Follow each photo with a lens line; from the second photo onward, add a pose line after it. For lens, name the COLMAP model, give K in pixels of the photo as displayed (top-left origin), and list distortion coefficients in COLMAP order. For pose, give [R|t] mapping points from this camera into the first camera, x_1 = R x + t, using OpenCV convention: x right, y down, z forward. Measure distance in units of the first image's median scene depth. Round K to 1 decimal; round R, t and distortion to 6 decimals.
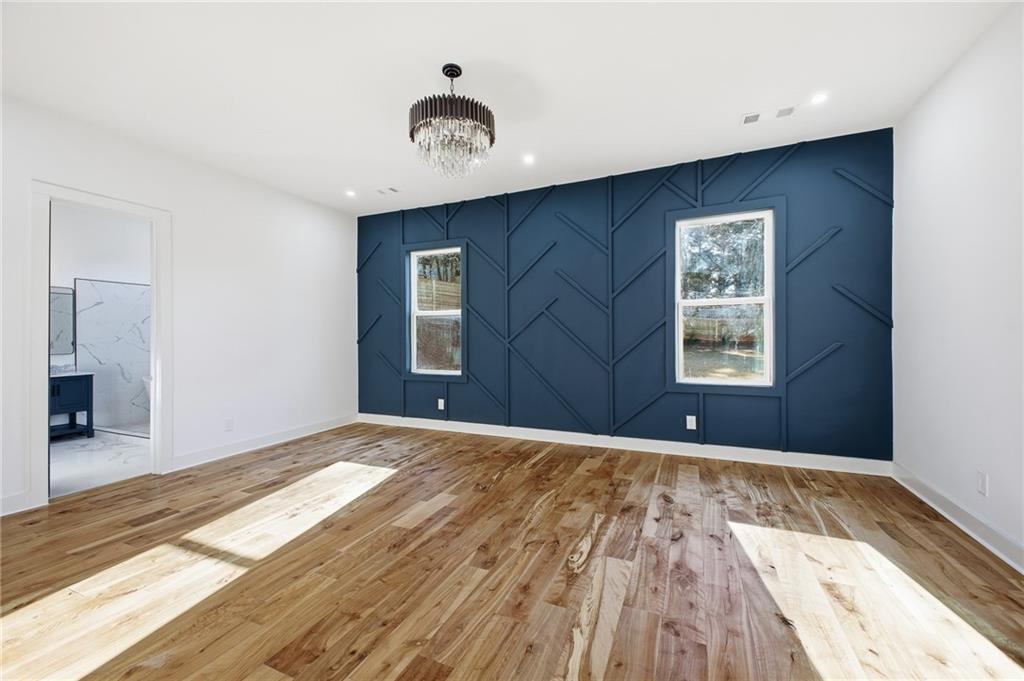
lens RADIAL K [[404.9, 0, 513.8], [0, 404.9, 338.6], [0, 0, 1]] dist [-0.002974, -0.000150]
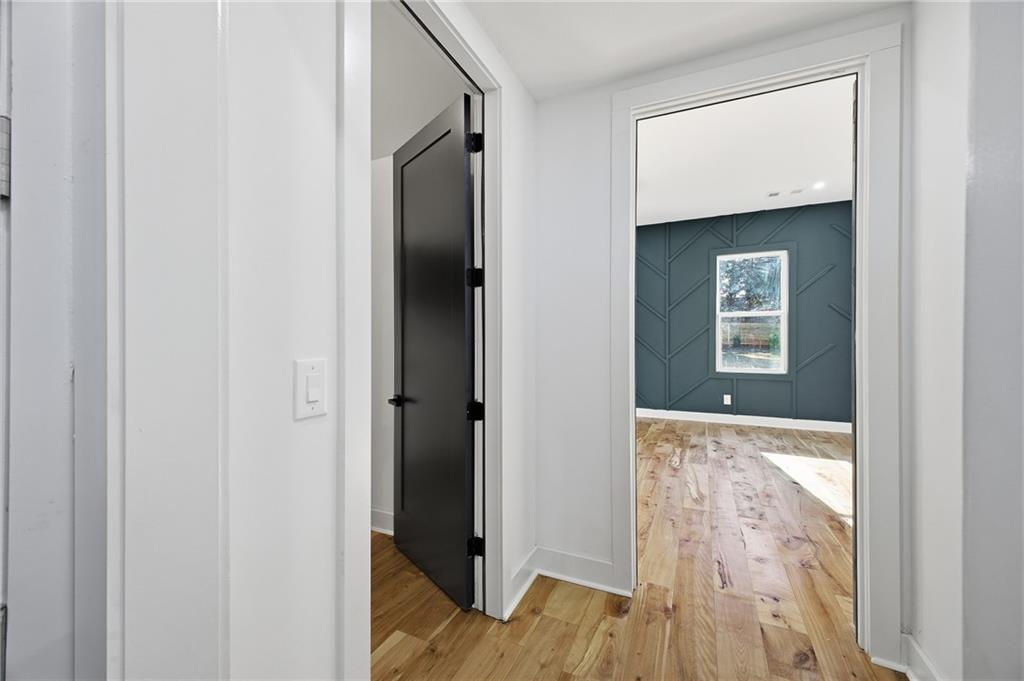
lens RADIAL K [[404.9, 0, 511.3], [0, 404.9, 339.6], [0, 0, 1]] dist [-0.002974, -0.000150]
pose [[0.999747, 0.011638, -0.019229, -0.318659], [-0.011764, 0.999910, -0.006463, 0.017743], [0.019152, 0.006687, 0.999794, -0.467530]]
